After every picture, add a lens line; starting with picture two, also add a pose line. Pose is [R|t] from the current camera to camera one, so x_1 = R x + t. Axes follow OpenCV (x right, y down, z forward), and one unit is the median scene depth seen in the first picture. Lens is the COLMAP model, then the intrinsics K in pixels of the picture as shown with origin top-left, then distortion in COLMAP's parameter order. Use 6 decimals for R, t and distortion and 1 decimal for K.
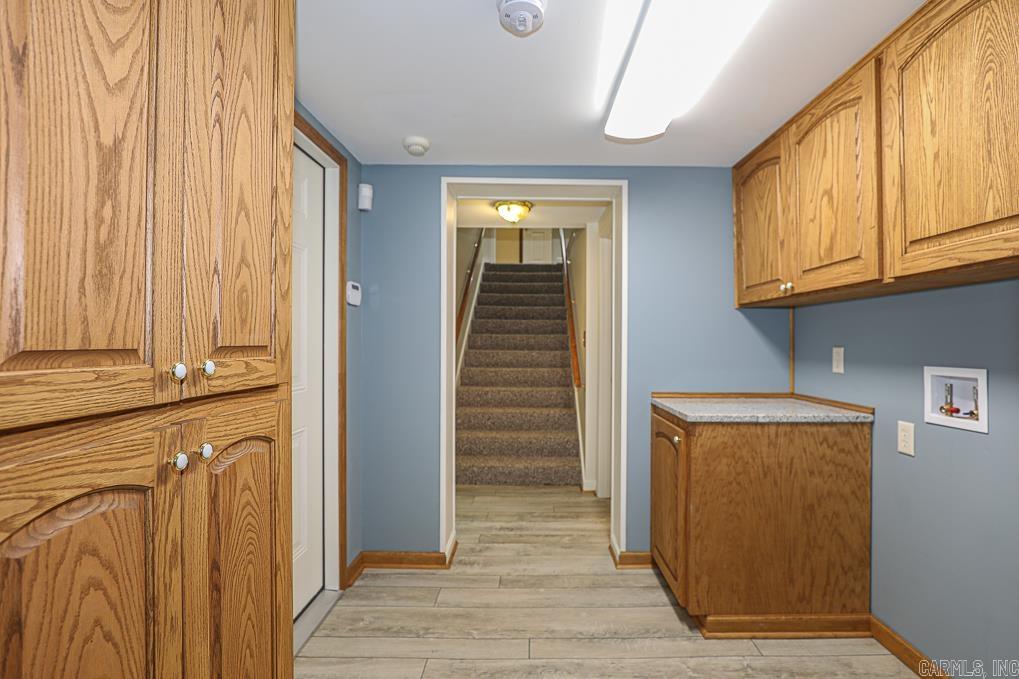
lens RADIAL K [[457.4, 0, 508.4], [0, 457.4, 338.6], [0, 0, 1]] dist [-0.002983, 0.002307]
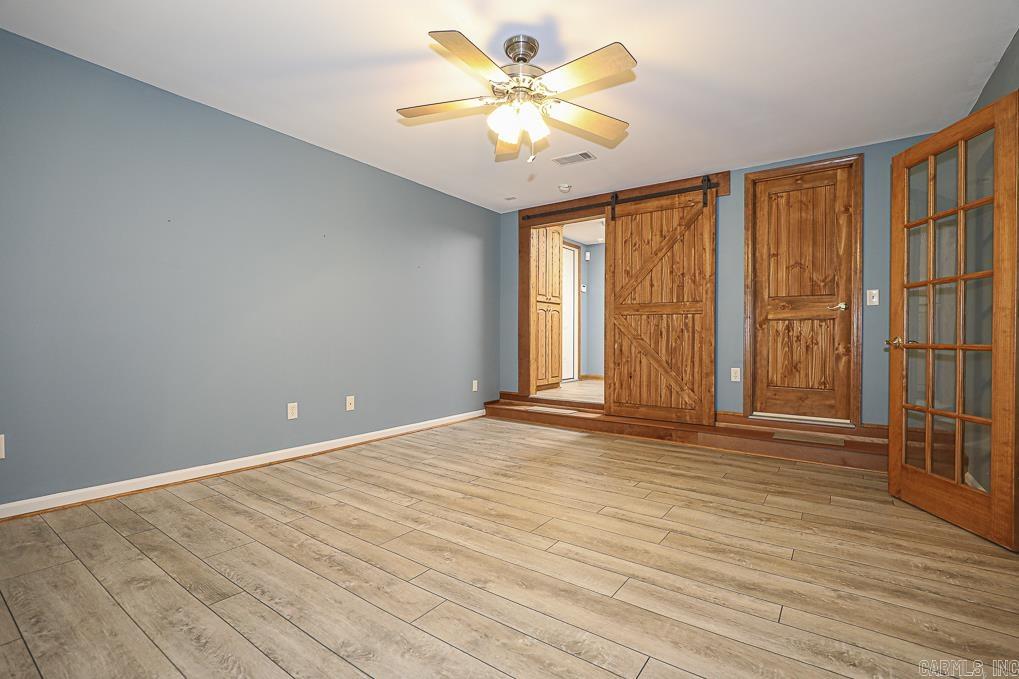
lens RADIAL K [[457.4, 0, 513.2], [0, 457.4, 341.1], [0, 0, 1]] dist [-0.002983, 0.002307]
pose [[0.834139, 0.005566, -0.551526, 2.792714], [-0.001411, 0.999967, 0.007959, 0.671979], [0.551553, -0.005861, 0.834119, -5.294826]]
